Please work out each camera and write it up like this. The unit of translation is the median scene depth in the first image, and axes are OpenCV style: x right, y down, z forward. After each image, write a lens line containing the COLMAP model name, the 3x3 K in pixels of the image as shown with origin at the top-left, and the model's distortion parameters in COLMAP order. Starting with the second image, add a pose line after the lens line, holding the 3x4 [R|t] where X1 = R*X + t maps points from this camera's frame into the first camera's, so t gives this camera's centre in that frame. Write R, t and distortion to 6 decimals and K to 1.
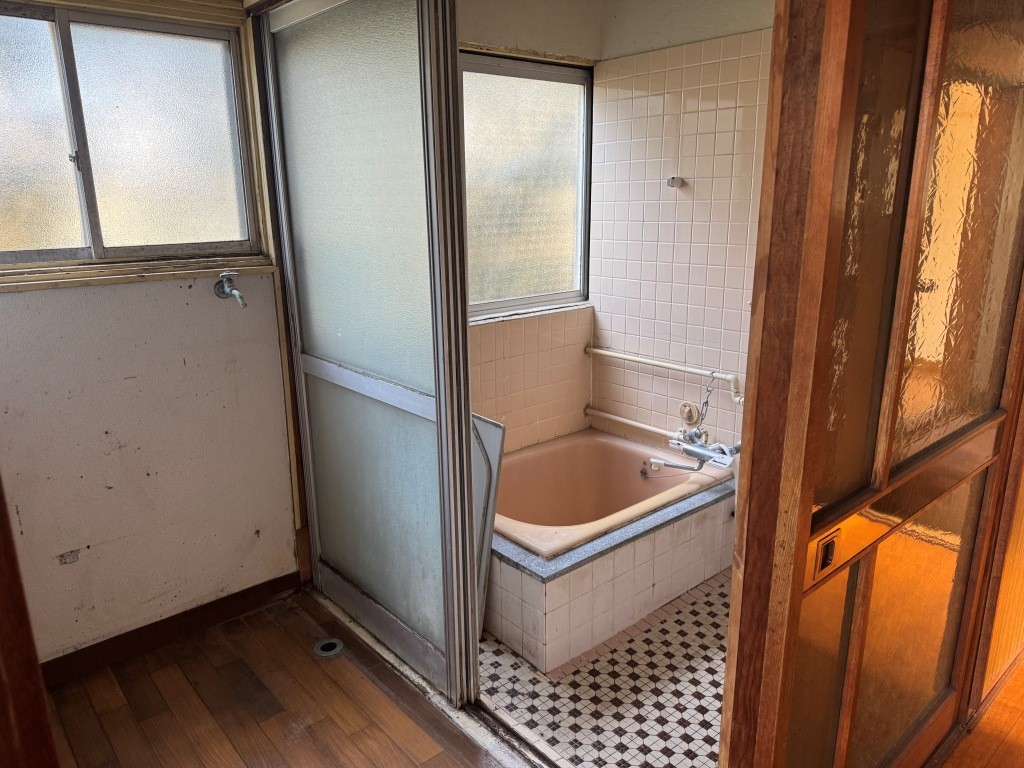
lens RADIAL K [[719.3, 0, 512.0], [0, 719.3, 384.0], [0, 0, 1]] dist [0.167826, -0.246604]
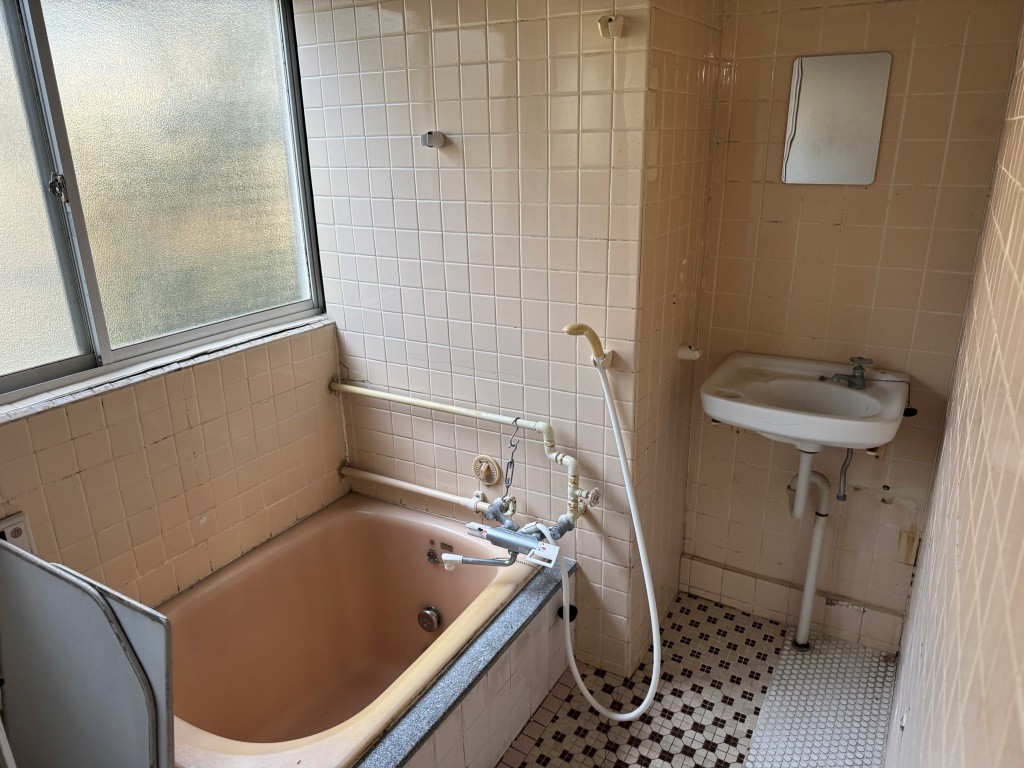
lens RADIAL K [[719.3, 0, 512.0], [0, 719.3, 384.0], [0, 0, 1]] dist [0.167826, -0.246604]
pose [[0.945798, -0.112337, 0.304707, 0.061772], [0.091843, 0.992488, 0.080824, -0.099762], [-0.311498, -0.048458, 0.949011, 0.328016]]
